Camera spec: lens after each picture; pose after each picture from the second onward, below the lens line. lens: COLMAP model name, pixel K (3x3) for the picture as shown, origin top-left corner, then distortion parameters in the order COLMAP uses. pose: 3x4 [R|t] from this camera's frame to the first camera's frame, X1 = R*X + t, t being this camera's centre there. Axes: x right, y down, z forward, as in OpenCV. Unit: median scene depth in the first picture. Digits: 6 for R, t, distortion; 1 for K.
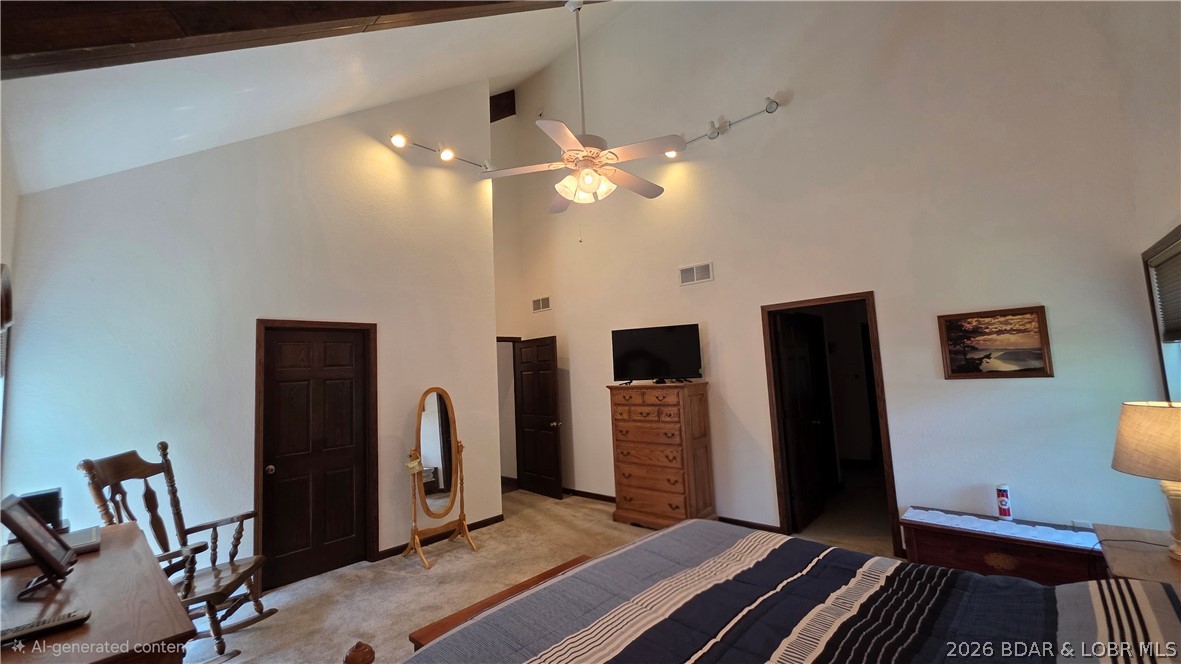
lens RADIAL K [[478.5, 0, 591.9], [0, 478.5, 334.4], [0, 0, 1]] dist [0.002806, 0.000054]
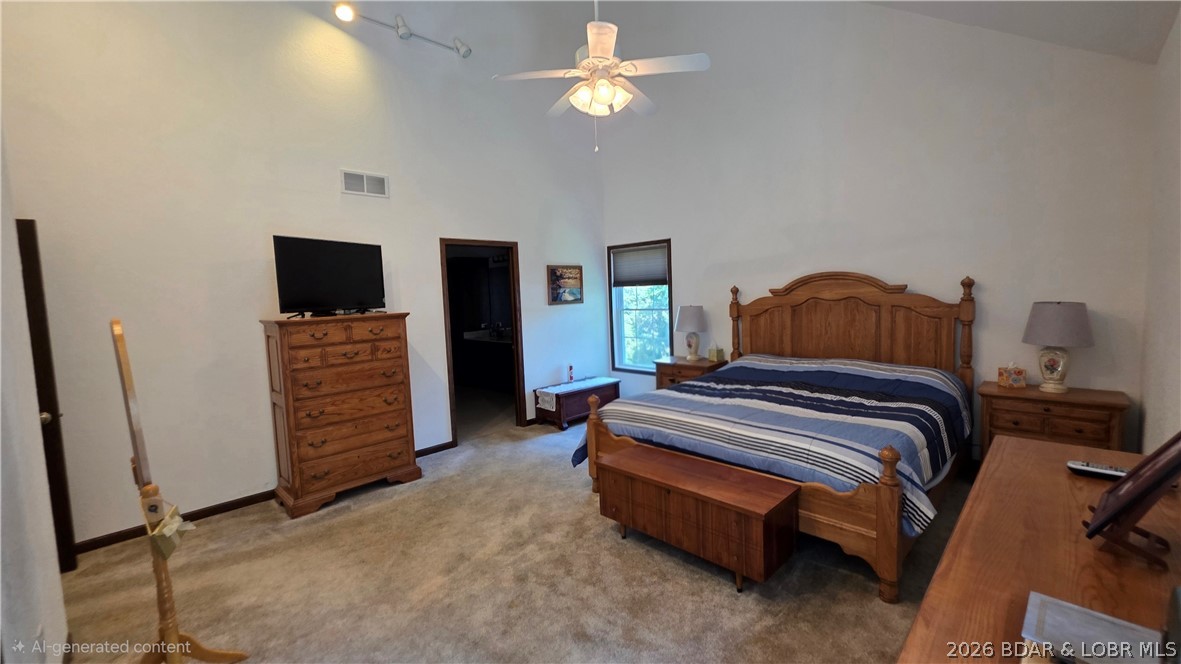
lens RADIAL K [[478.5, 0, 590.8], [0, 478.5, 325.2], [0, 0, 1]] dist [0.002806, 0.000054]
pose [[0.044834, -0.027751, 0.998609, -0.645520], [-0.048882, 0.998356, 0.029938, 0.079539], [-0.997798, -0.050156, 0.043404, 0.596461]]
